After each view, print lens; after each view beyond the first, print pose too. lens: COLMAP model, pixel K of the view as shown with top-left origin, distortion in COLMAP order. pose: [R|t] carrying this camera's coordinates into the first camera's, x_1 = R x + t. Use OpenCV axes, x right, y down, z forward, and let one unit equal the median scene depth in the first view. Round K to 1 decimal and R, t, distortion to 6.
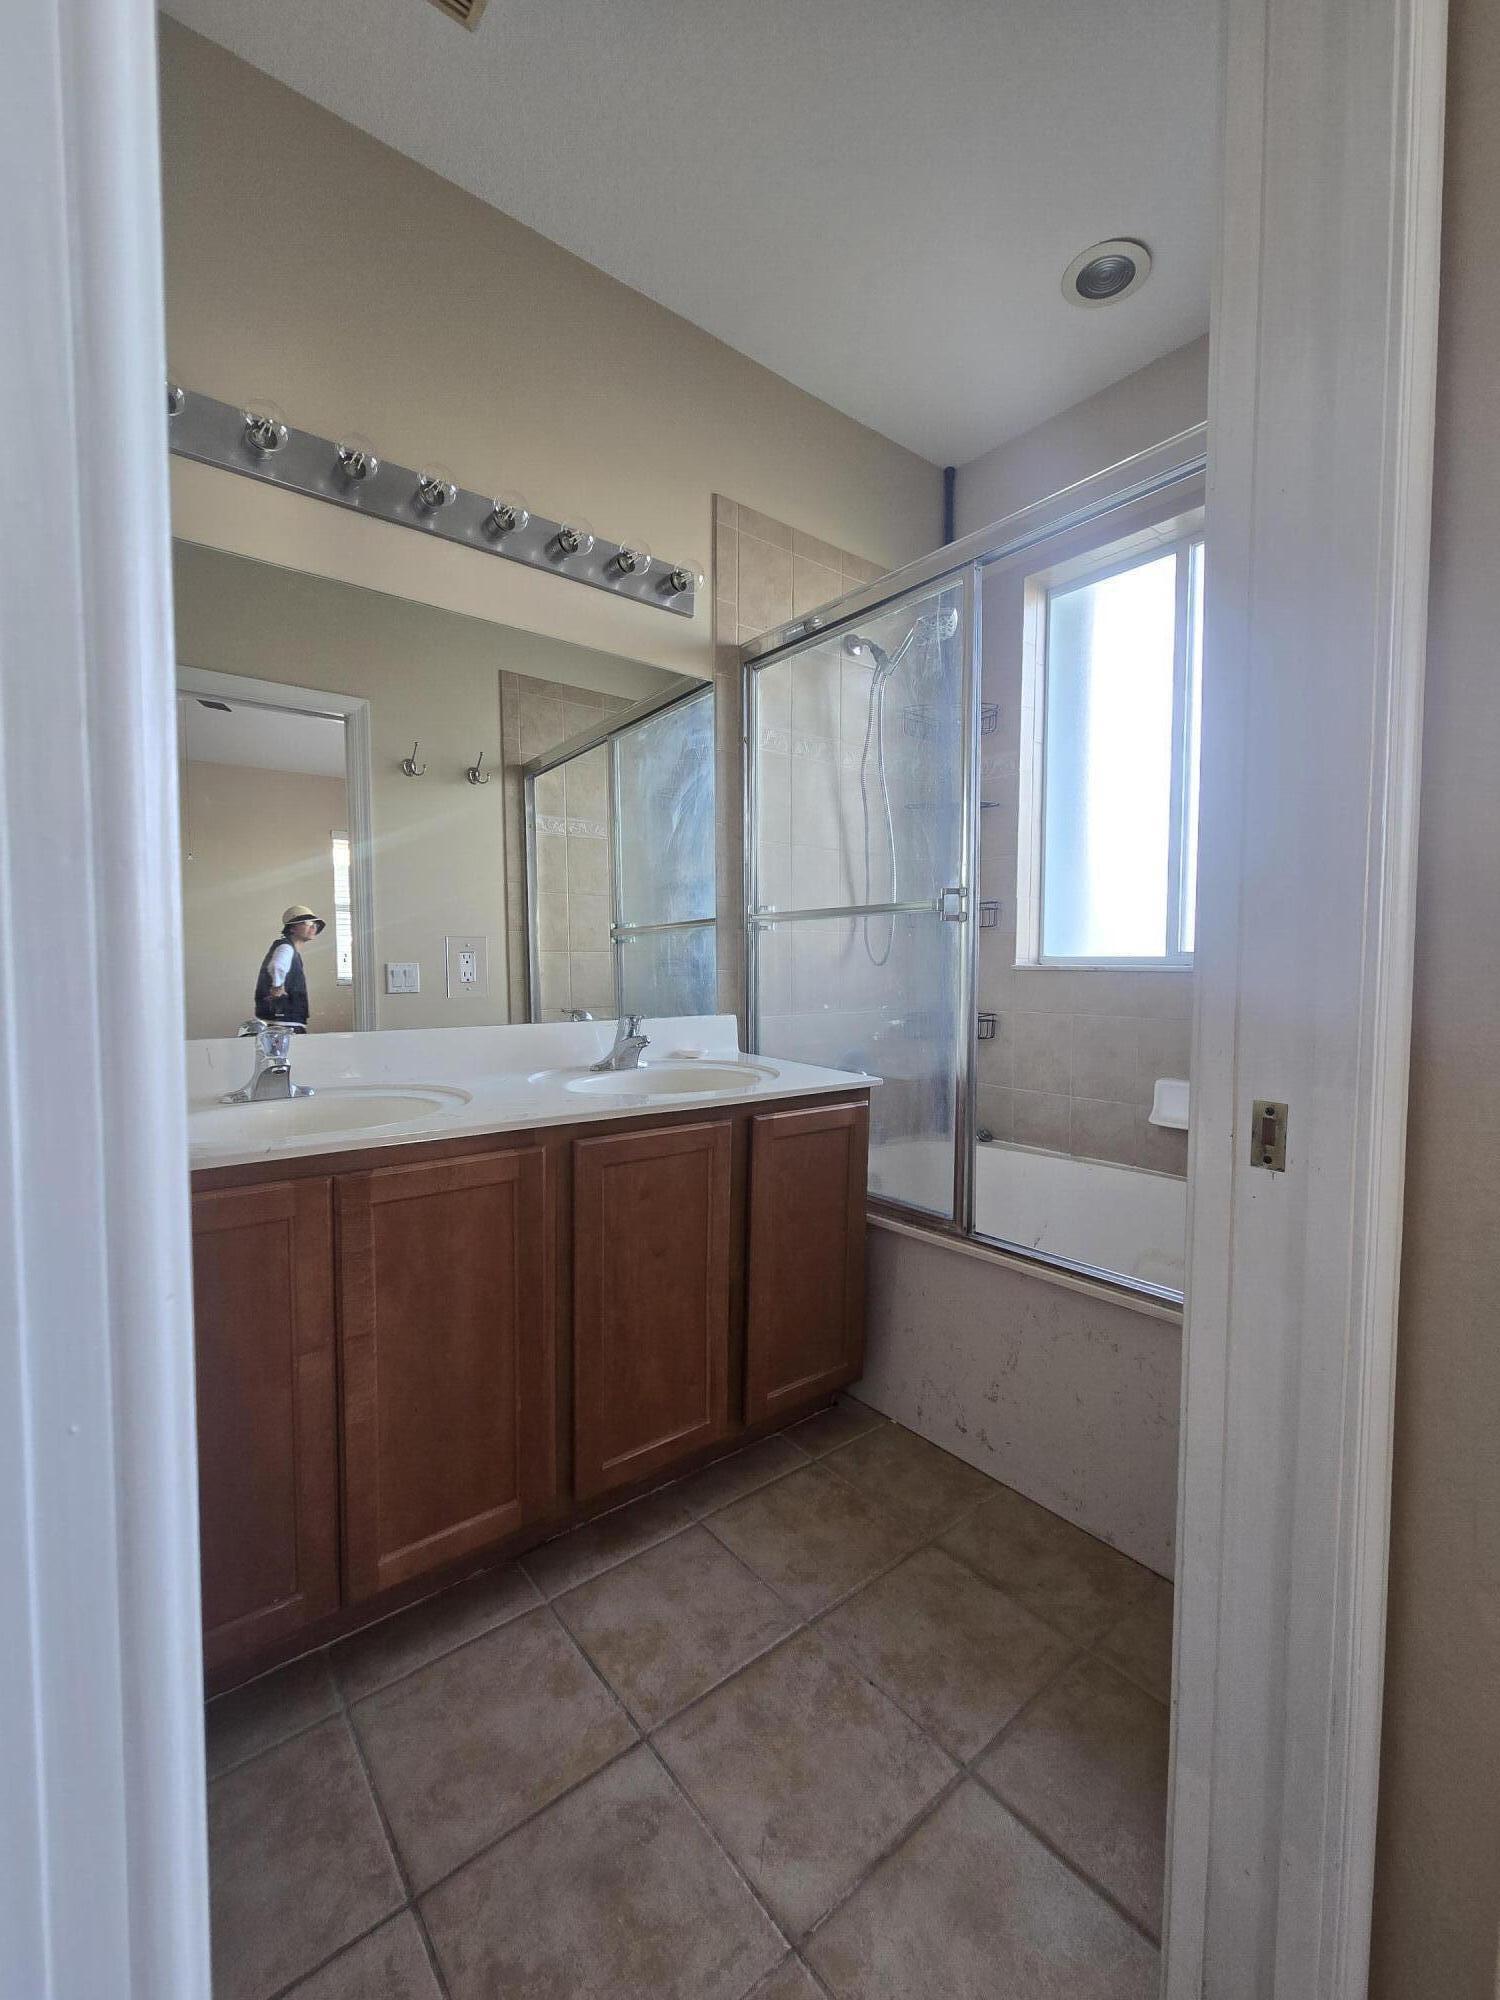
lens RADIAL K [[834.1, 0, 750.0], [0, 834.1, 1000.0], [0, 0, 1]] dist [0.002015, 0.000528]
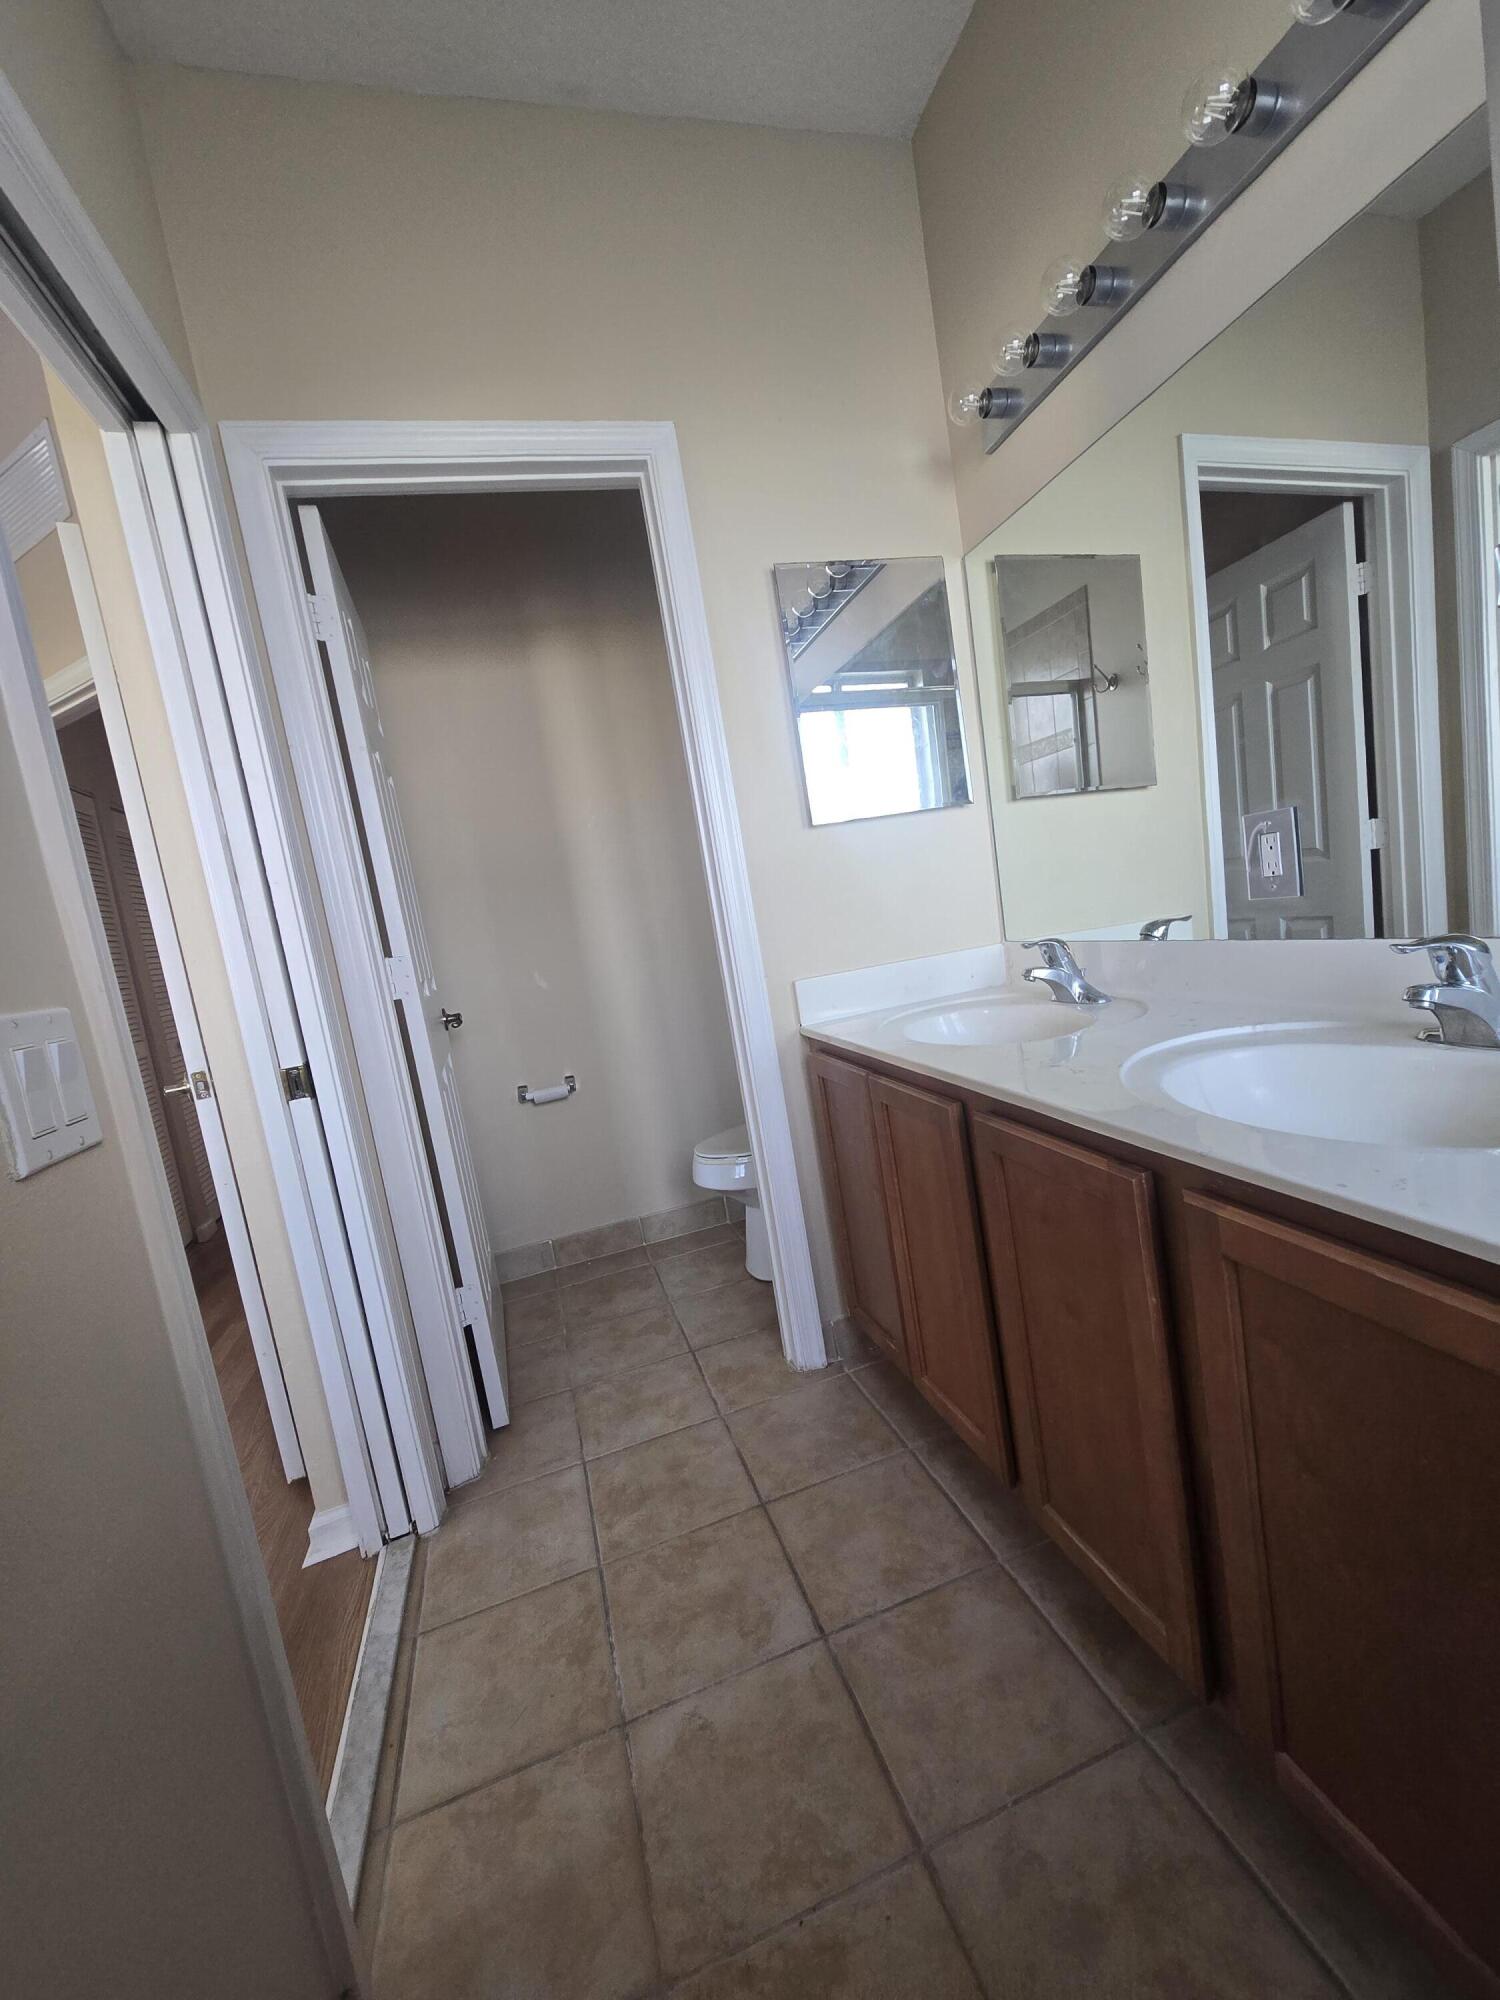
lens RADIAL K [[803.5, 0, 750.0], [0, 803.5, 1000.0], [0, 0, 1]] dist [-0.001391, -0.000288]
pose [[-0.373665, 0.156290, -0.914302, 0.705199], [0.109981, 0.986214, 0.123634, -0.080386], [0.921020, -0.054358, -0.385703, 1.287498]]
